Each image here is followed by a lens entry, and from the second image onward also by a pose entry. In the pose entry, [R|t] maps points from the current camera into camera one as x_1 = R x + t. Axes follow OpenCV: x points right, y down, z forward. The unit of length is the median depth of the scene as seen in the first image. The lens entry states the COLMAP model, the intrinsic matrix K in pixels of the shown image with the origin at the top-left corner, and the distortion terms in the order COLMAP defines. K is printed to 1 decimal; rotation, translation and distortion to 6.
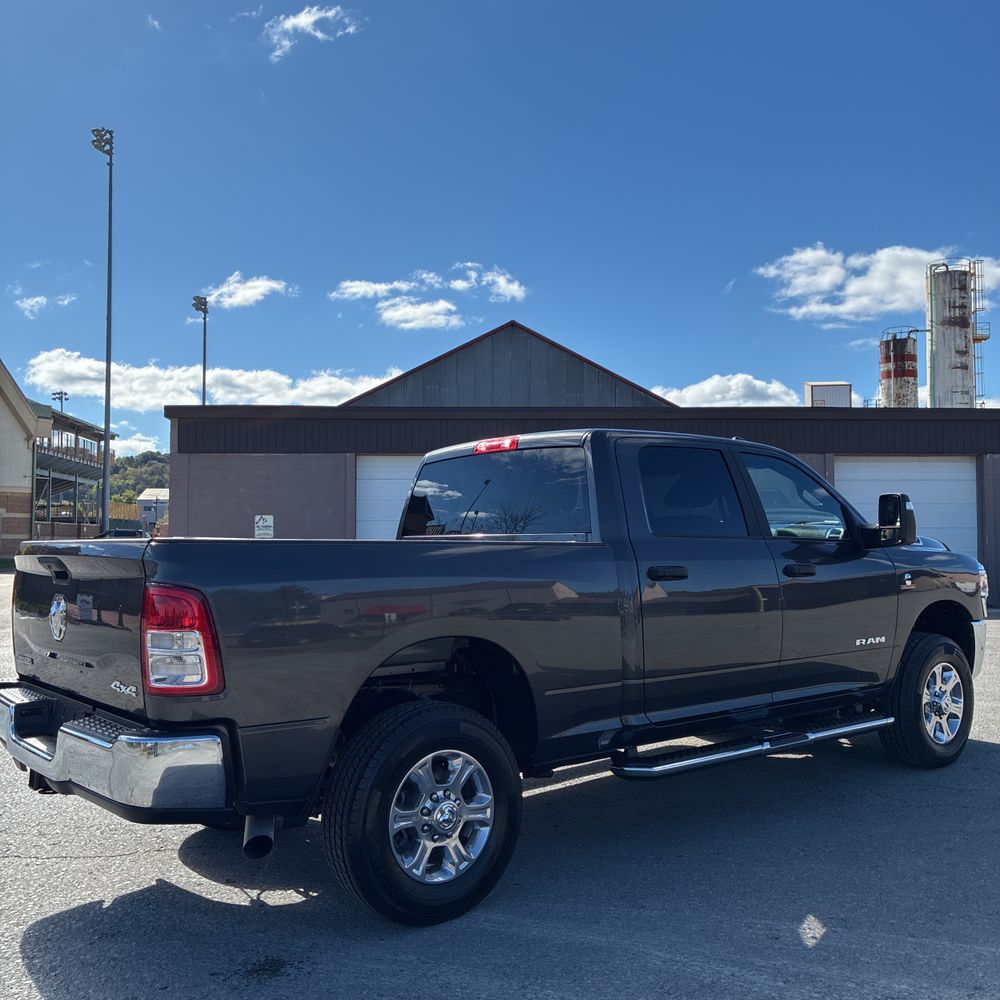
lens RADIAL K [[1010.8, 0, 499.3], [0, 1010.8, 486.4], [0, 0, 1]] dist [0.005813, 0.041191]
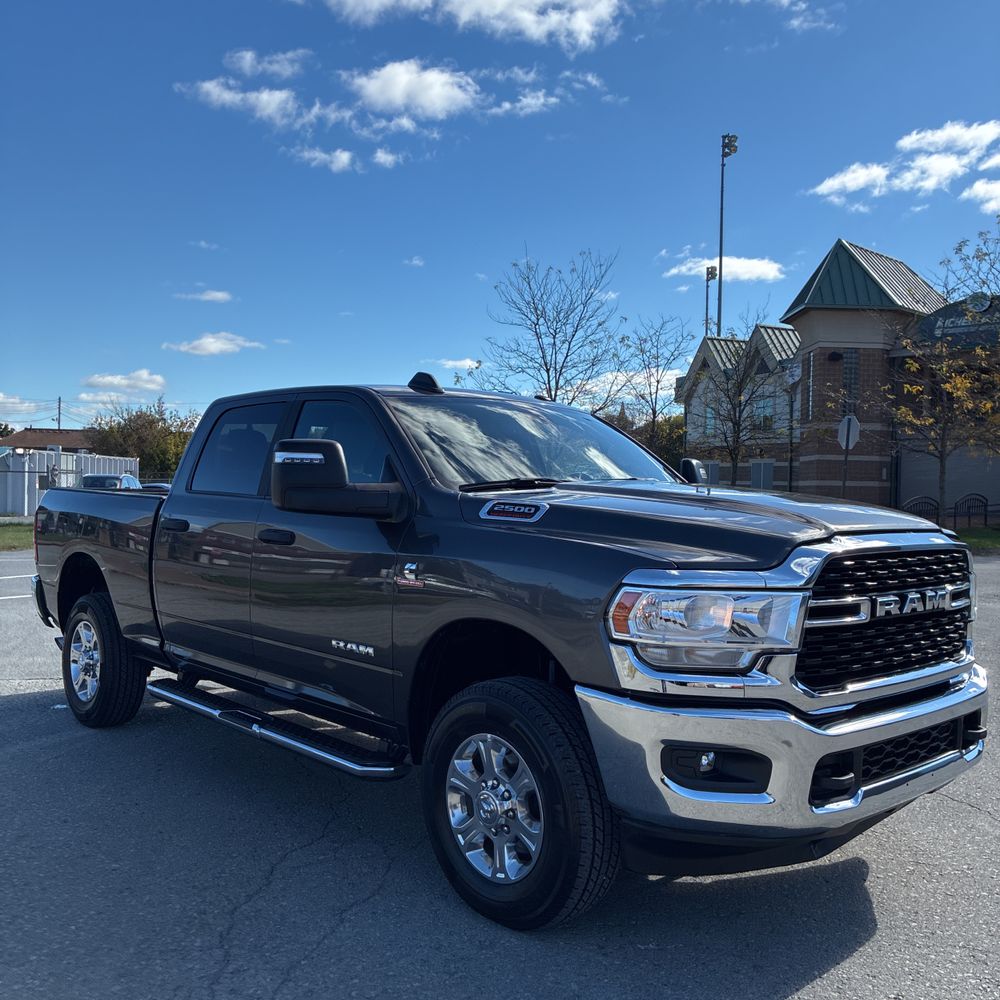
lens RADIAL K [[1008.2, 0, 500.0], [0, 1008.2, 500.0], [0, 0, 1]] dist [0.047731, 0.000737]
pose [[0.054276, 0.020834, -0.998309, 0.986238], [0.033155, 0.999193, 0.022655, 0.034029], [0.997975, -0.034329, 0.053542, 0.979224]]
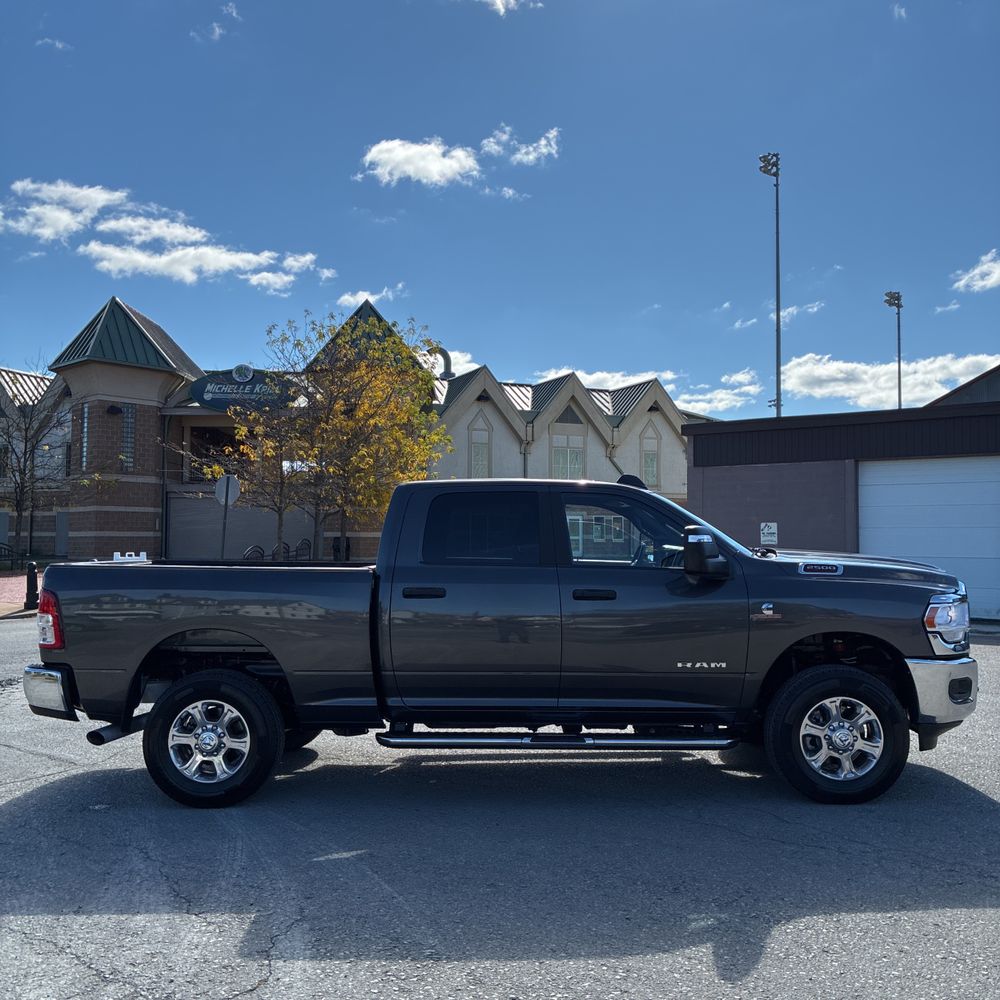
lens RADIAL K [[1010.8, 0, 499.3], [0, 1010.8, 486.4], [0, 0, 1]] dist [0.005813, 0.041191]
pose [[0.758317, -0.029499, -0.651218, 0.822459], [0.030906, 0.999479, -0.009287, -0.027528], [0.651152, -0.013084, 0.758834, 0.061572]]
